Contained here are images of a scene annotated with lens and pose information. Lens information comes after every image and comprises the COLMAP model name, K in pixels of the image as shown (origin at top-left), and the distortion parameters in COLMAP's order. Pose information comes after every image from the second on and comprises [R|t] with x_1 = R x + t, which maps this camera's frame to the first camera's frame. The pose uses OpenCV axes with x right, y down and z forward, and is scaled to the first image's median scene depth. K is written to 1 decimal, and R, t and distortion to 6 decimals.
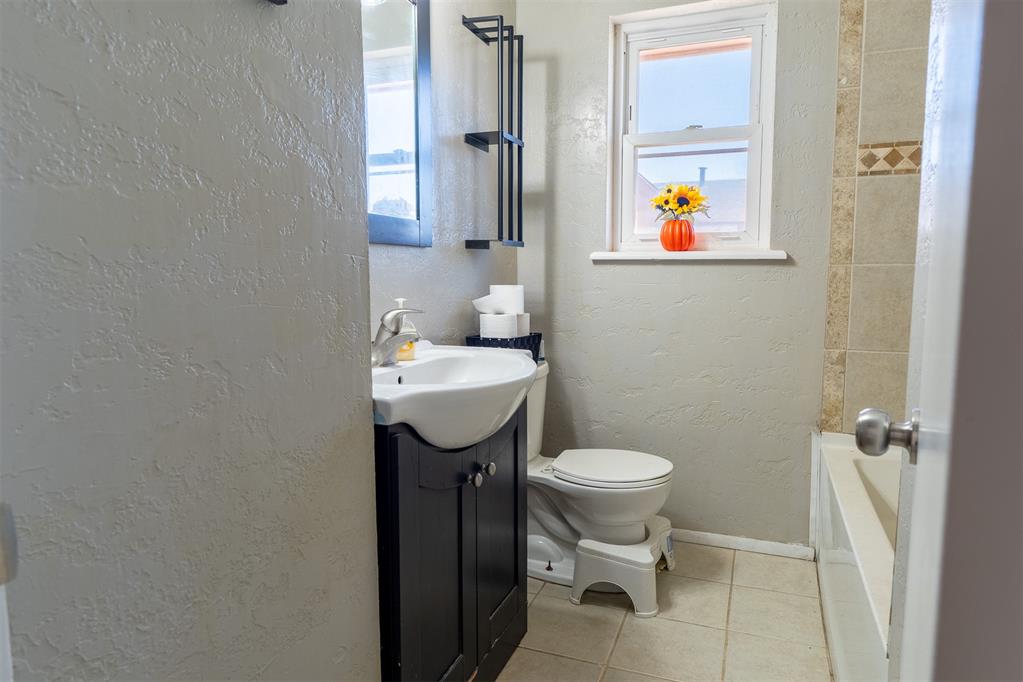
lens RADIAL K [[636.8, 0, 531.8], [0, 636.8, 337.8], [0, 0, 1]] dist [0.001052, -0.003190]
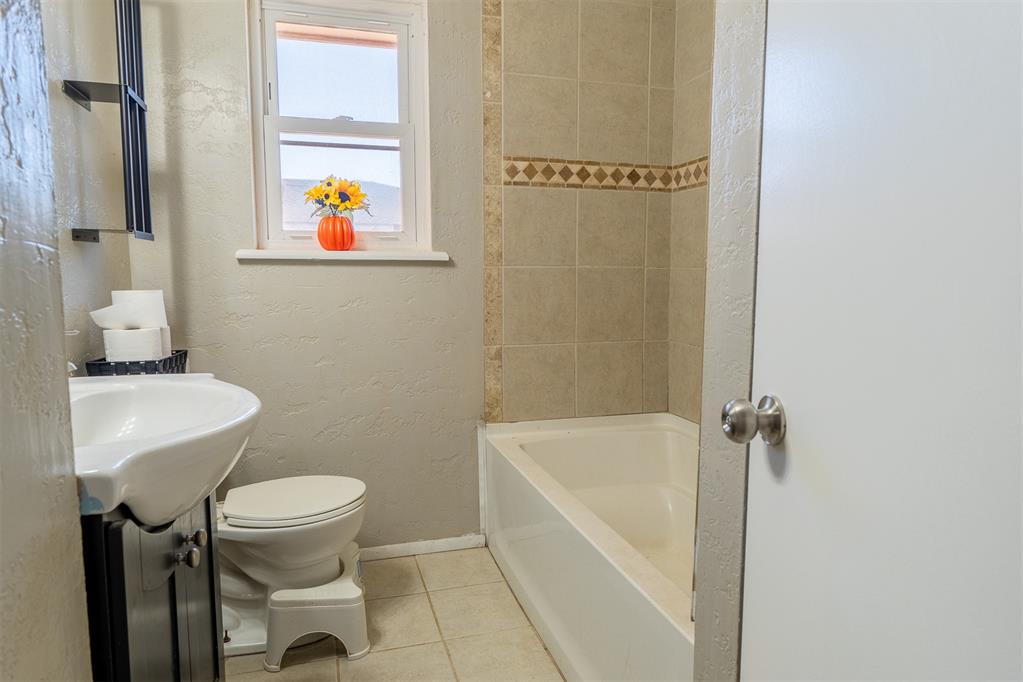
lens RADIAL K [[636.8, 0, 511.1], [0, 636.8, 339.0], [0, 0, 1]] dist [0.001052, -0.003190]
pose [[0.798890, -0.061275, 0.598348, -0.142877], [0.061766, 0.997896, 0.019723, -0.012467], [-0.598298, 0.021201, 0.800993, 0.126674]]
